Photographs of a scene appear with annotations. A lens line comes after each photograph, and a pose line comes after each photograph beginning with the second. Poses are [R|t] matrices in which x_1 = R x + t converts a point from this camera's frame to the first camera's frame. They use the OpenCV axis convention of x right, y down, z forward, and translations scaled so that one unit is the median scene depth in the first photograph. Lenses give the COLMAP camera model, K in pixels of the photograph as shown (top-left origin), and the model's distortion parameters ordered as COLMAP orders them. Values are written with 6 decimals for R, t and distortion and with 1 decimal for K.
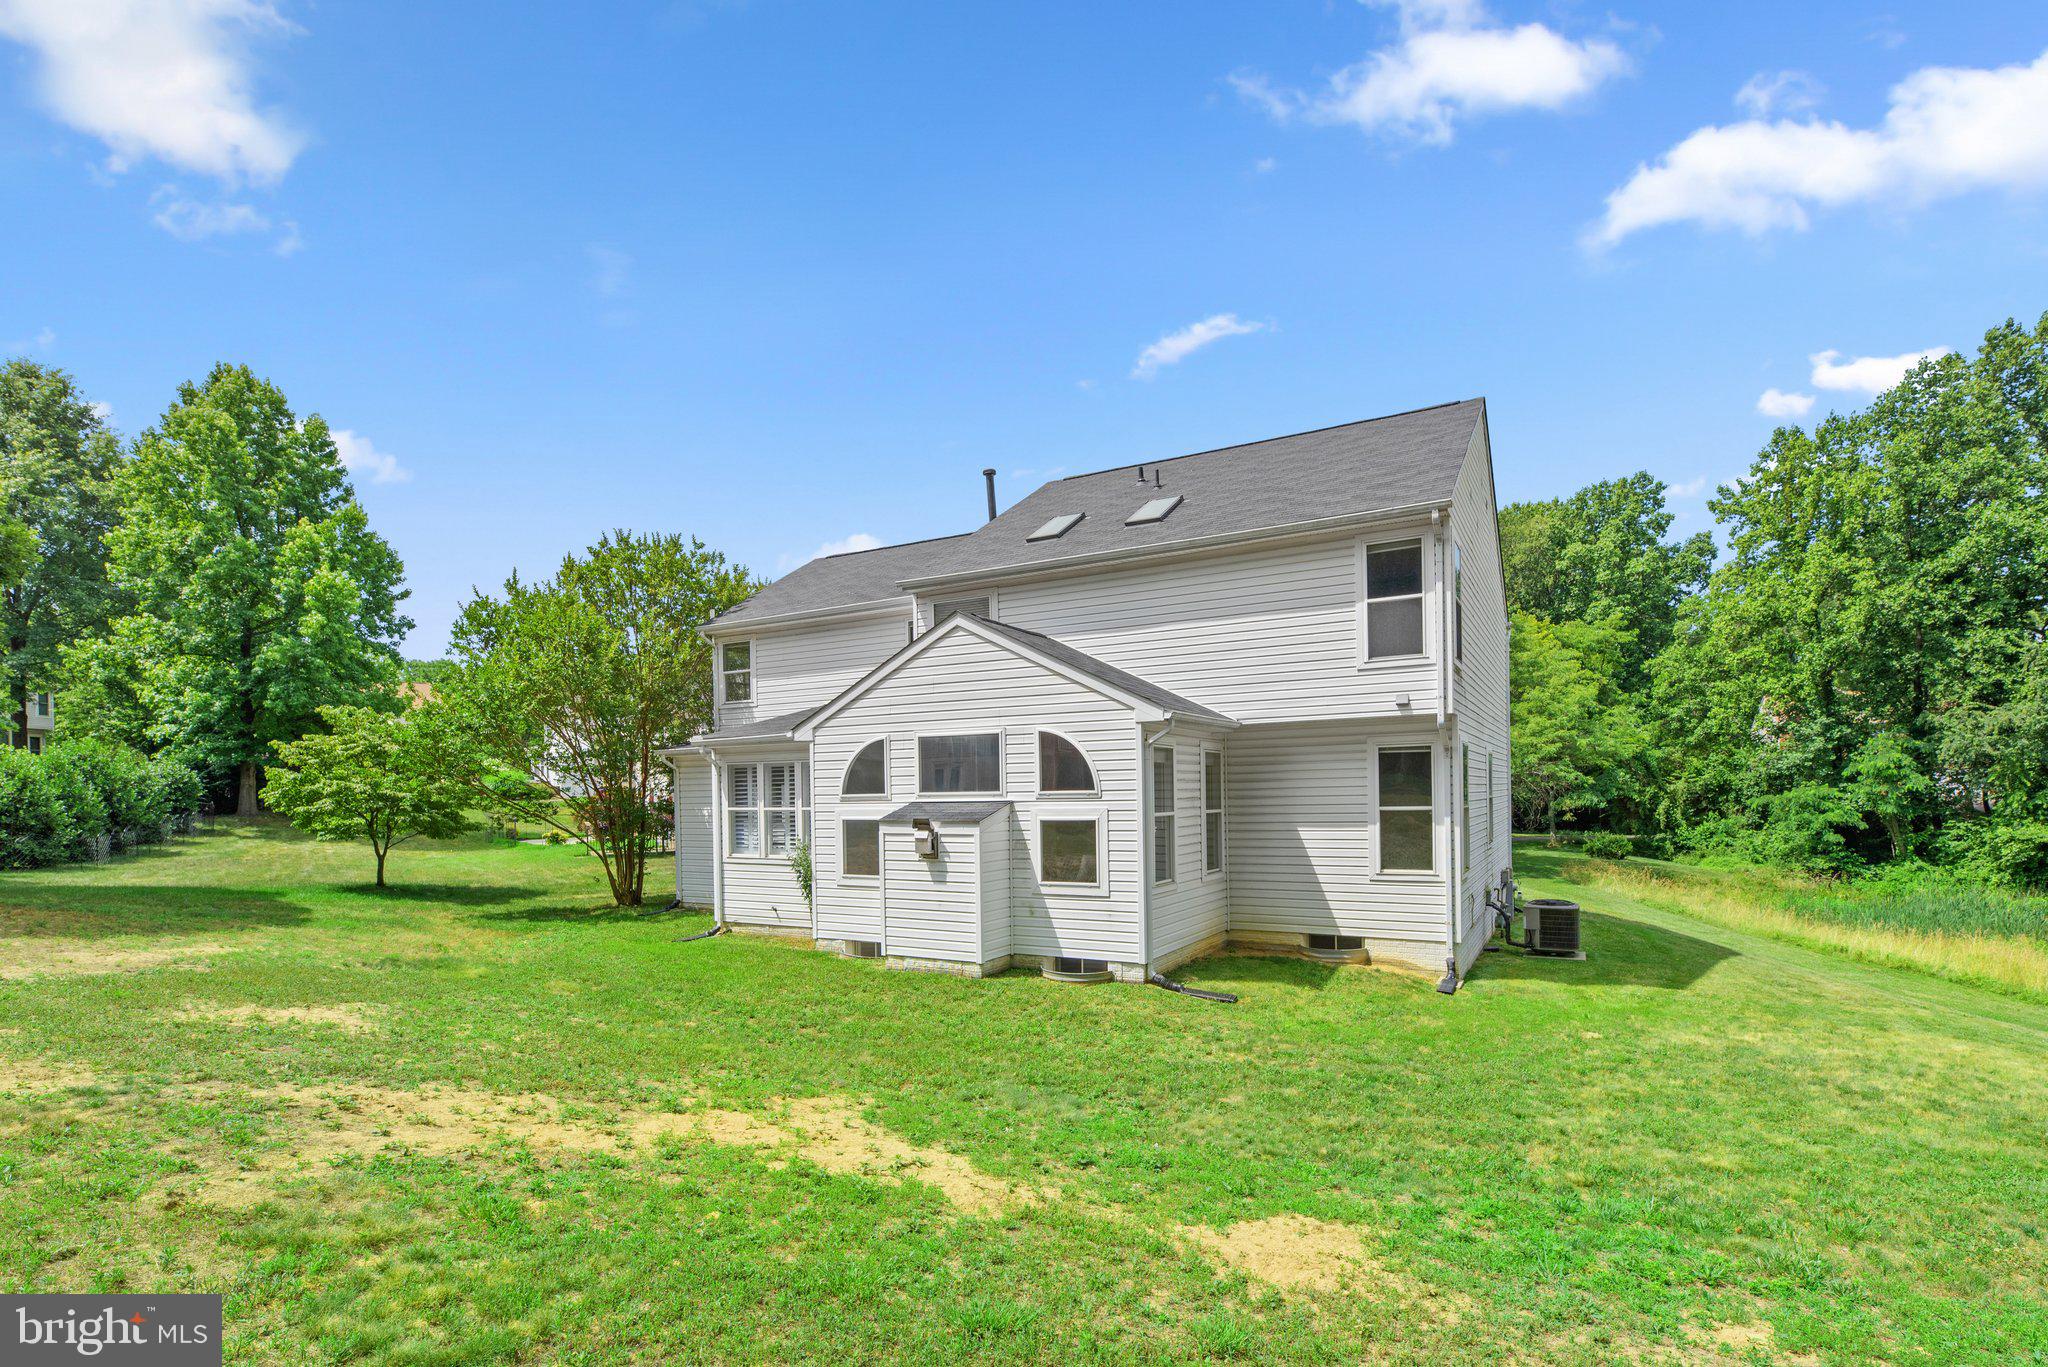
lens RADIAL K [[915.8, 0, 1049.2], [0, 915.8, 797.5], [0, 0, 1]] dist [0.001481, -0.000010]
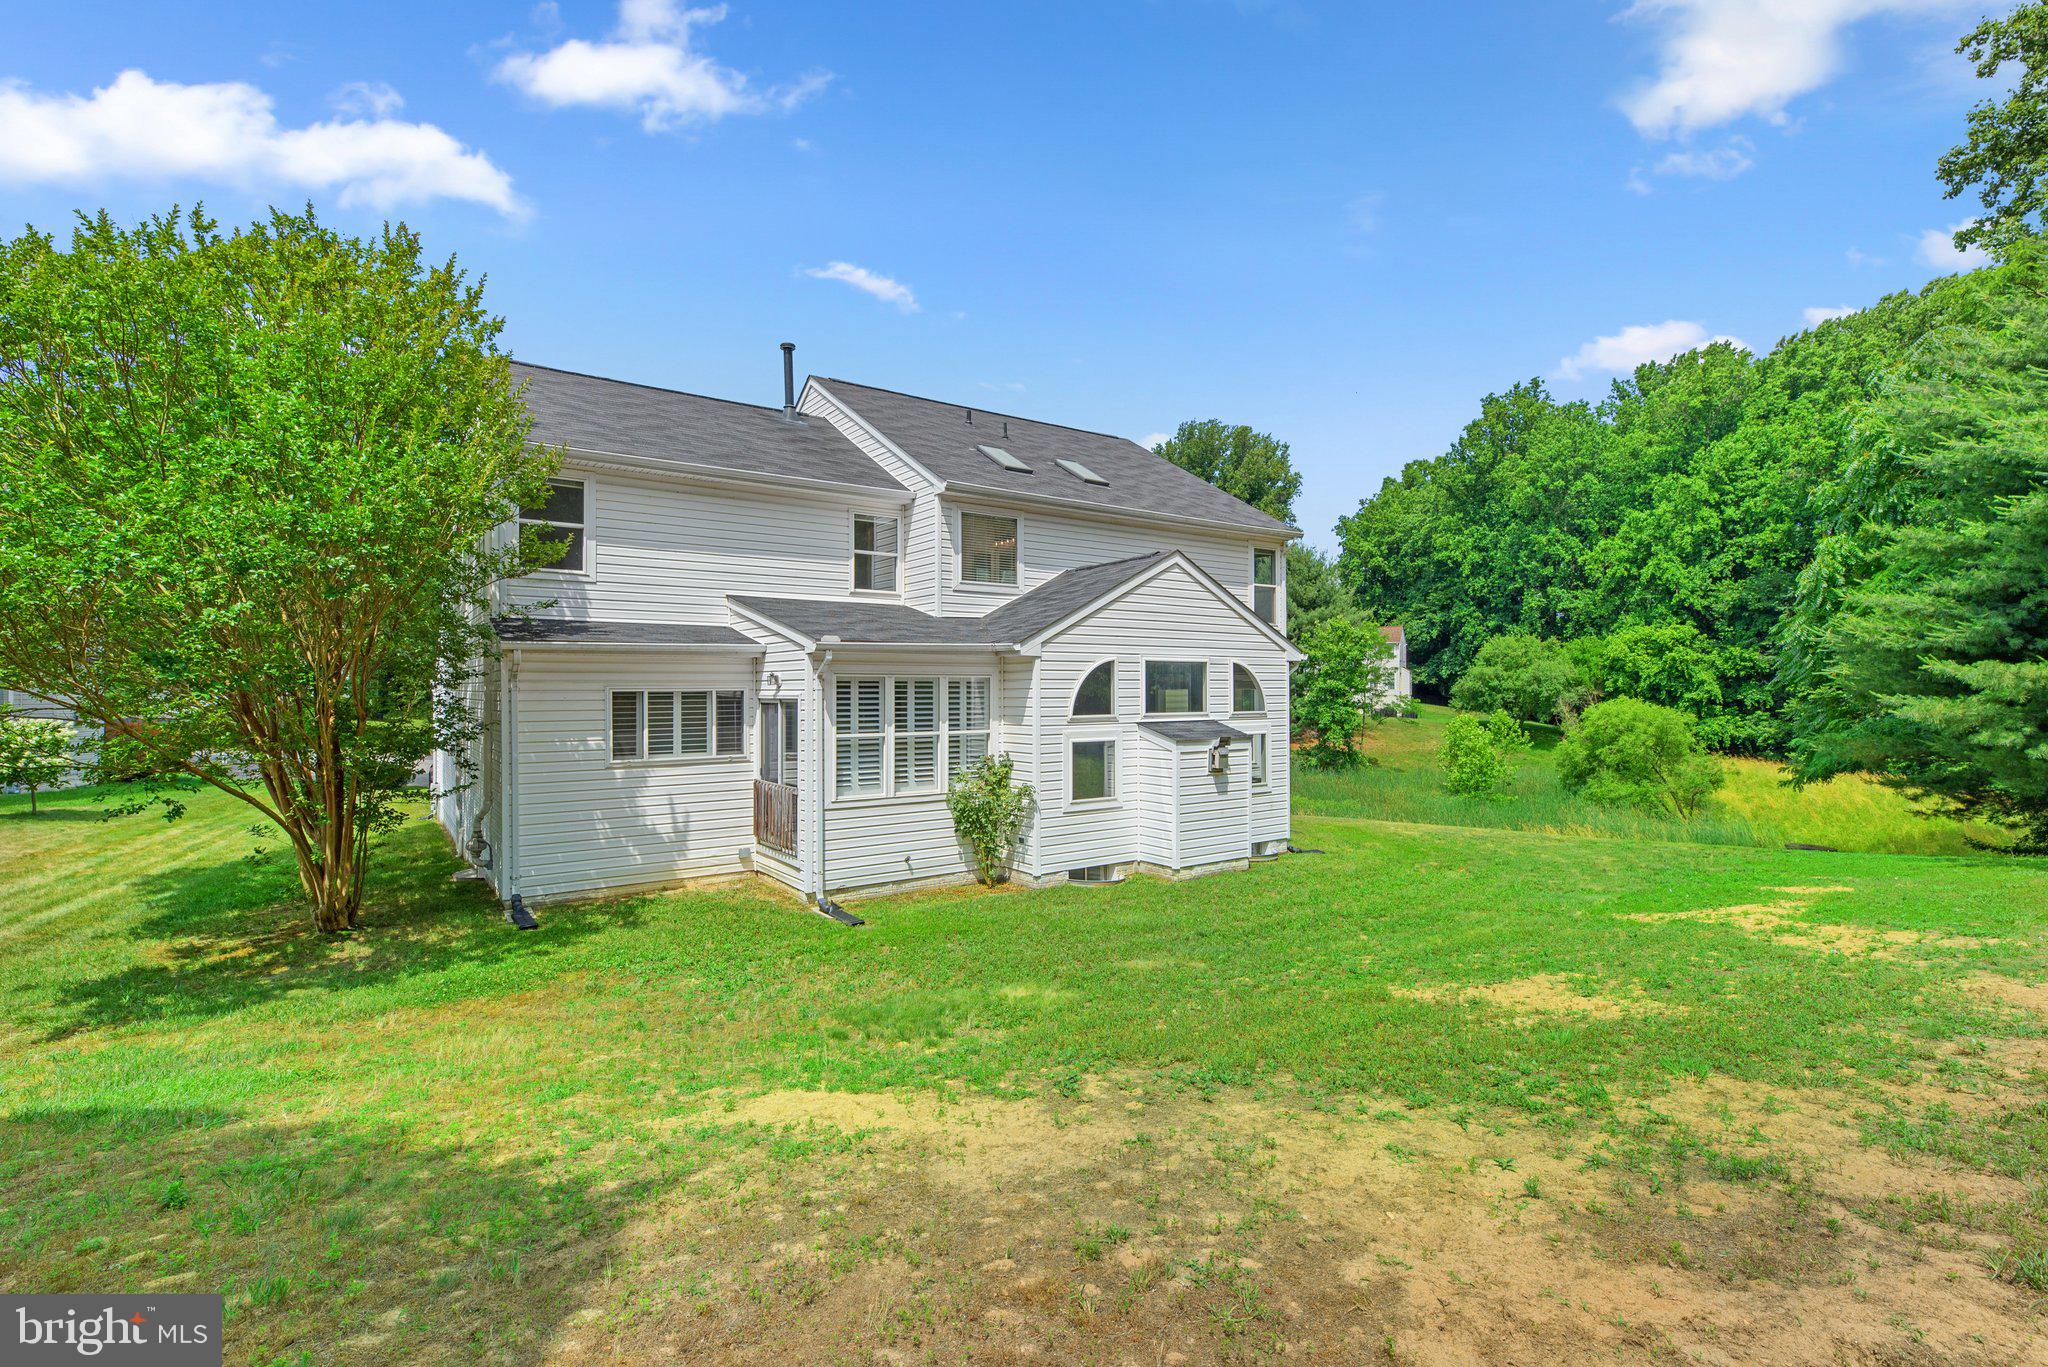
lens RADIAL K [[923.9, 0, 1028.5], [0, 923.9, 692.2], [0, 0, 1]] dist [0.000979, -0.000295]
pose [[0.463878, 0.022945, 0.885602, -1.103422], [0.007347, 0.999531, -0.029745, 0.000662], [-0.885869, 0.020304, 0.463492, 0.603241]]
